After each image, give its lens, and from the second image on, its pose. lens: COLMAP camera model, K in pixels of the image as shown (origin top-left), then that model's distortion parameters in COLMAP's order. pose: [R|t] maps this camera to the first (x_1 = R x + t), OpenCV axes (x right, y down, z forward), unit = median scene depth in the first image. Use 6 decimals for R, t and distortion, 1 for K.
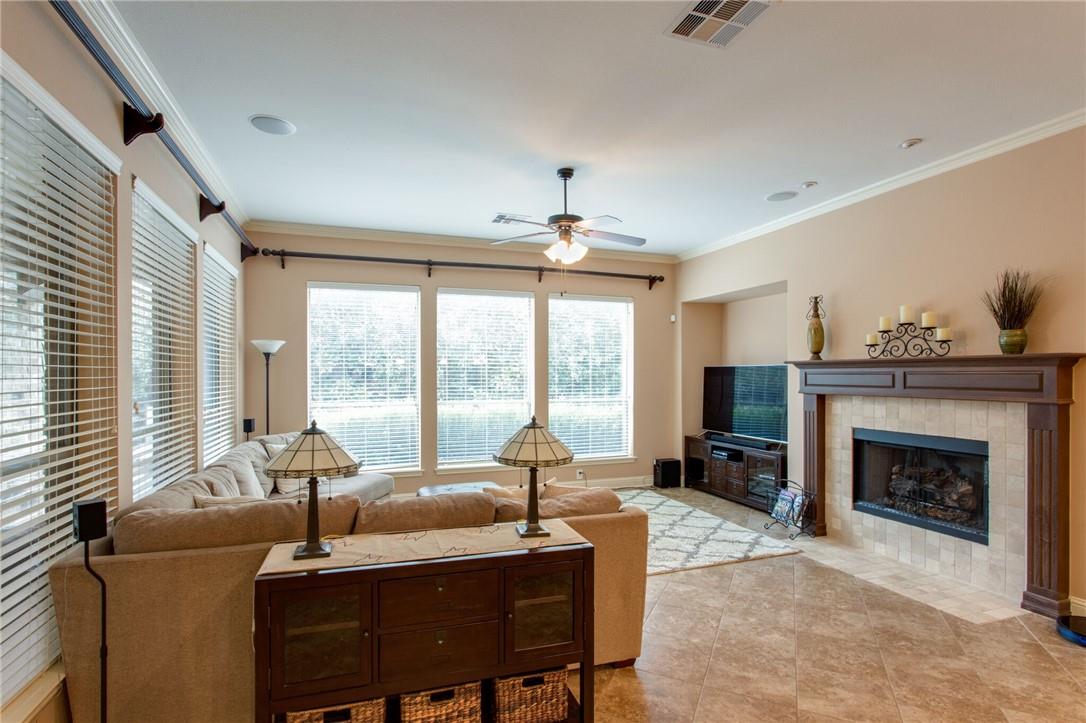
lens RADIAL K [[527.0, 0, 537.9], [0, 527.0, 376.3], [0, 0, 1]] dist [0.000550, 0.001712]
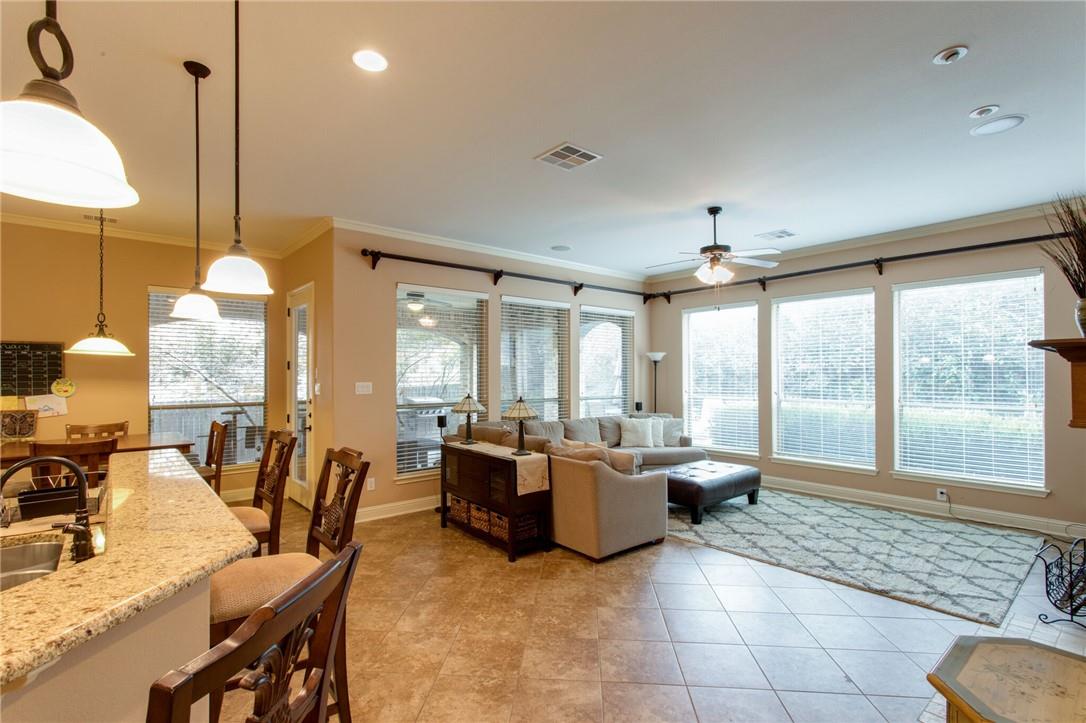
lens RADIAL K [[518.8, 0, 543.3], [0, 518.8, 366.0], [0, 0, 1]] dist [0.002250, 0.001787]
pose [[0.364962, -0.015387, -0.930895, 0.884646], [-0.001546, 0.999852, -0.017133, -0.002968], [0.931021, 0.007692, 0.364884, 0.166775]]
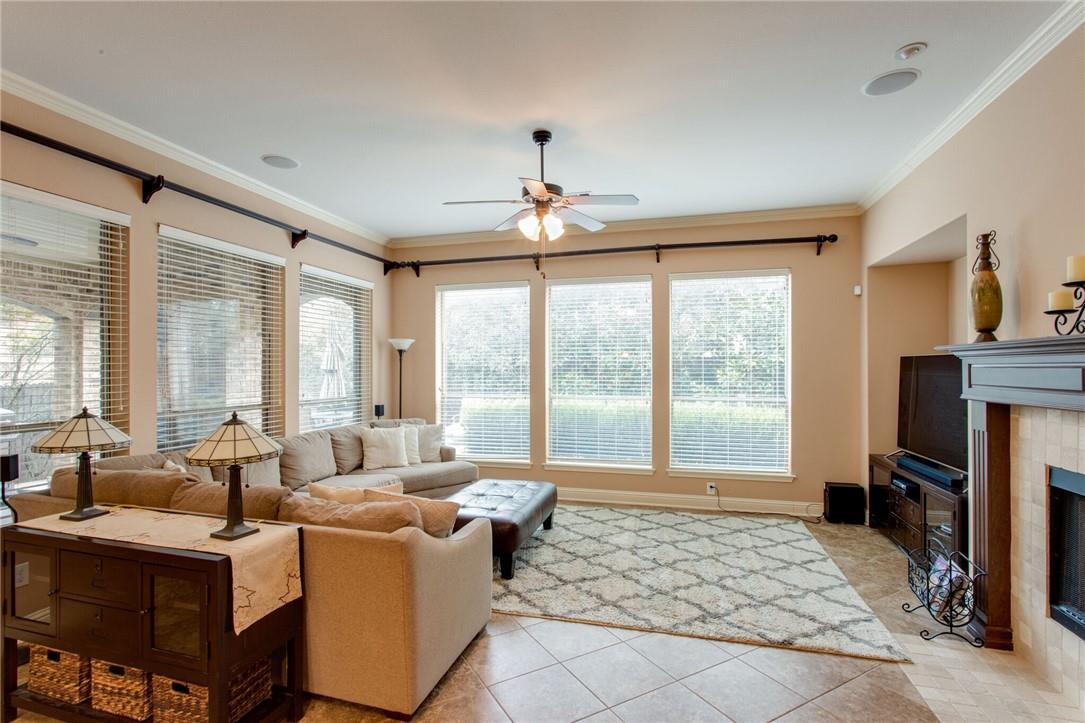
lens RADIAL K [[518.4, 0, 538.4], [0, 518.4, 367.1], [0, 0, 1]] dist [0.002250, 0.001787]
pose [[0.822388, -0.001841, -0.568924, 0.462117], [-0.001100, 0.999988, -0.004826, -0.001031], [0.568926, 0.004595, 0.822376, 0.254310]]
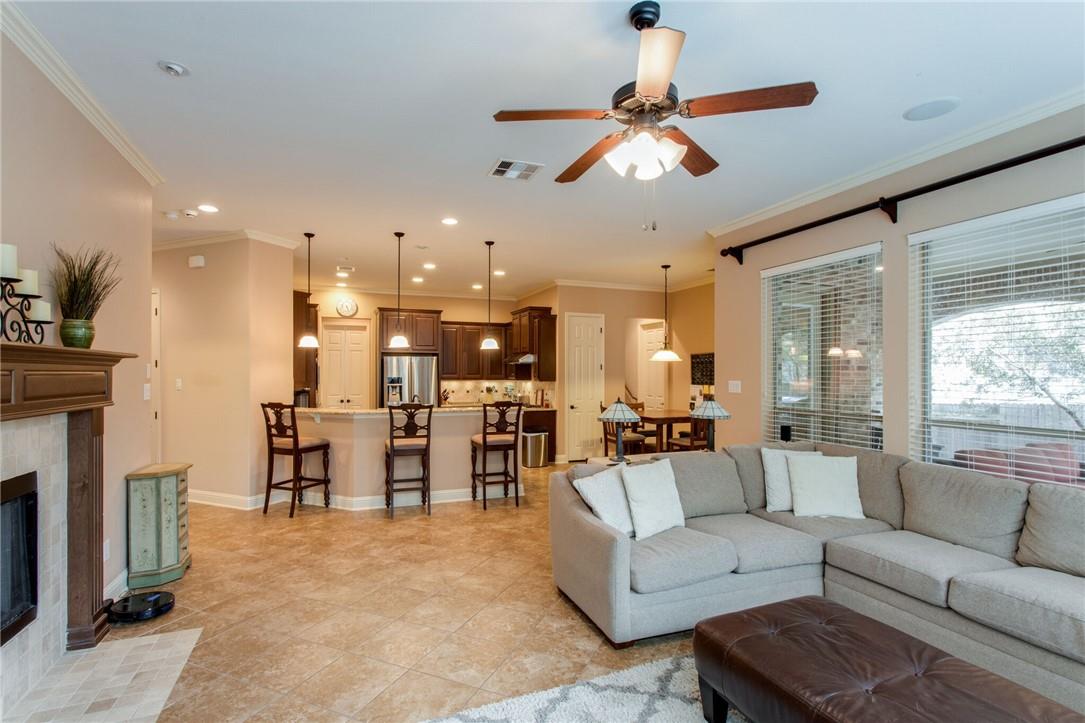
lens RADIAL K [[526.5, 0, 538.4], [0, 526.5, 369.0], [0, 0, 1]] dist [0.000550, 0.001712]
pose [[-0.999521, -0.001010, -0.030940, 0.157716], [-0.000906, 0.999994, -0.003380, -0.007227], [0.030943, -0.003350, -0.999516, 1.338058]]
